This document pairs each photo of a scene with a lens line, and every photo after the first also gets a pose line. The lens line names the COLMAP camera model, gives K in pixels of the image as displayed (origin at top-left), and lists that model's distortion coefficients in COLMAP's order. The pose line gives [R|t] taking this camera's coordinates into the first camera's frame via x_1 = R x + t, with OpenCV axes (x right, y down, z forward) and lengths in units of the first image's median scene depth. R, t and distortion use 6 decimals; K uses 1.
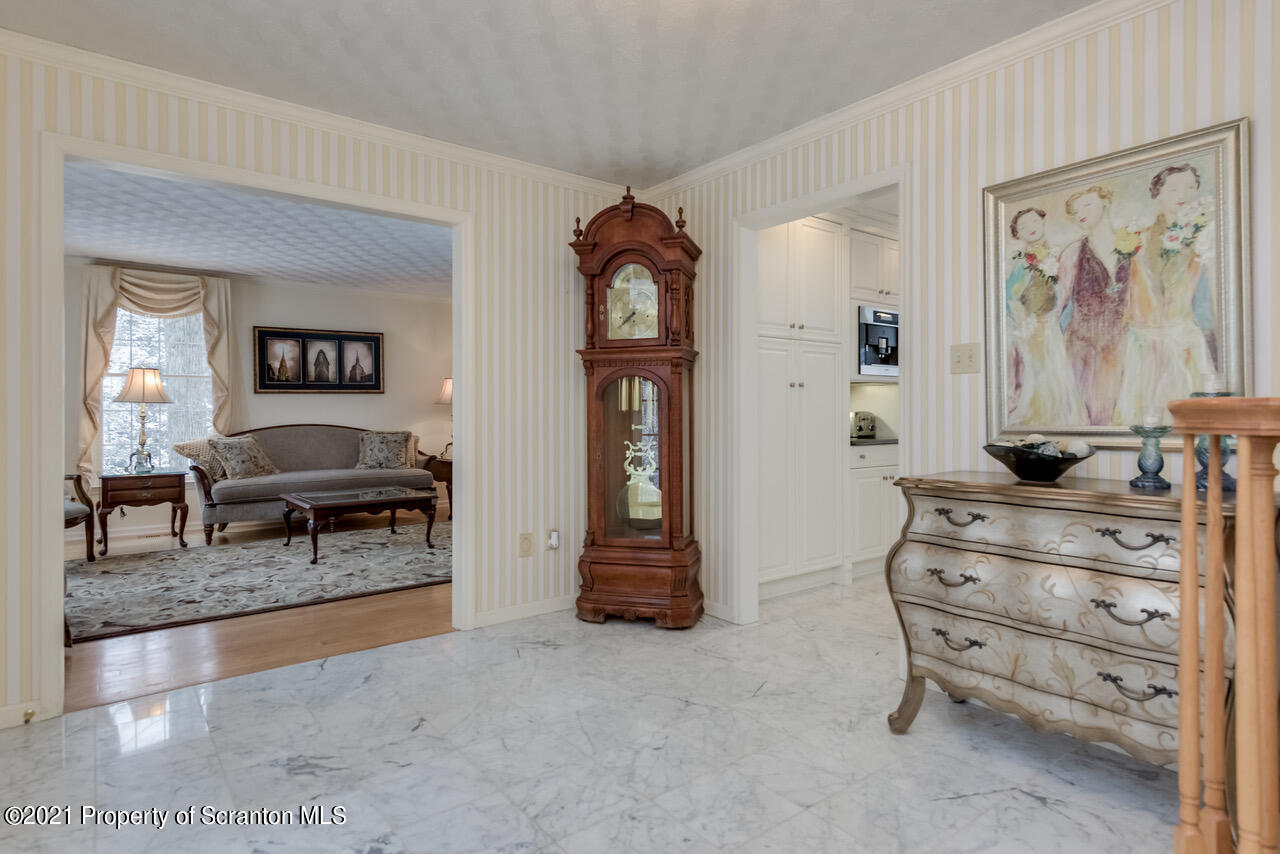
lens RADIAL K [[674.9, 0, 642.9], [0, 674.9, 417.1], [0, 0, 1]] dist [0.000273, -0.002600]
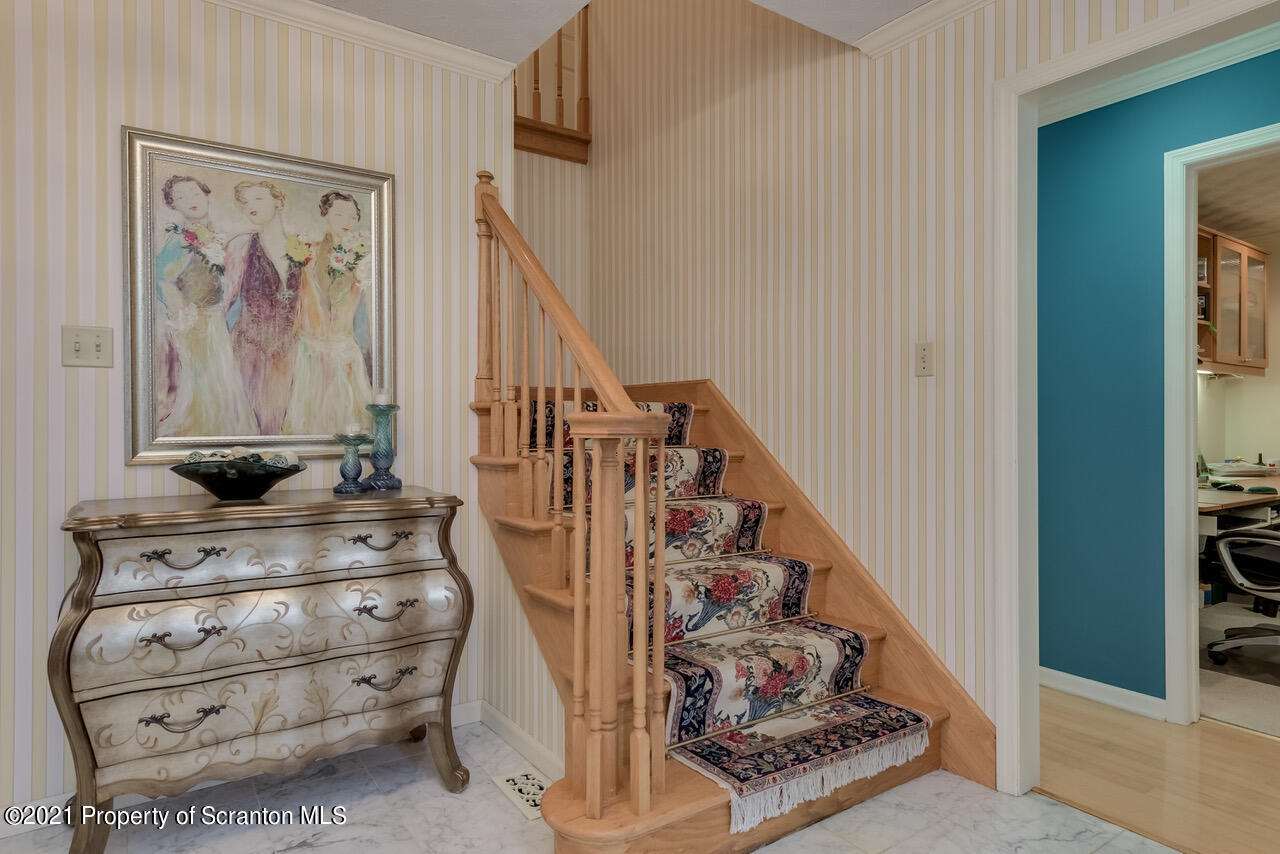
lens RADIAL K [[732.0, 0, 644.5], [0, 732.0, 423.4], [0, 0, 1]] dist [0.003883, -0.000329]
pose [[0.059669, -0.000110, 0.998218, -0.325654], [0.002190, 0.999998, -0.000021, -0.002973], [-0.998216, 0.002187, 0.059669, 0.415831]]
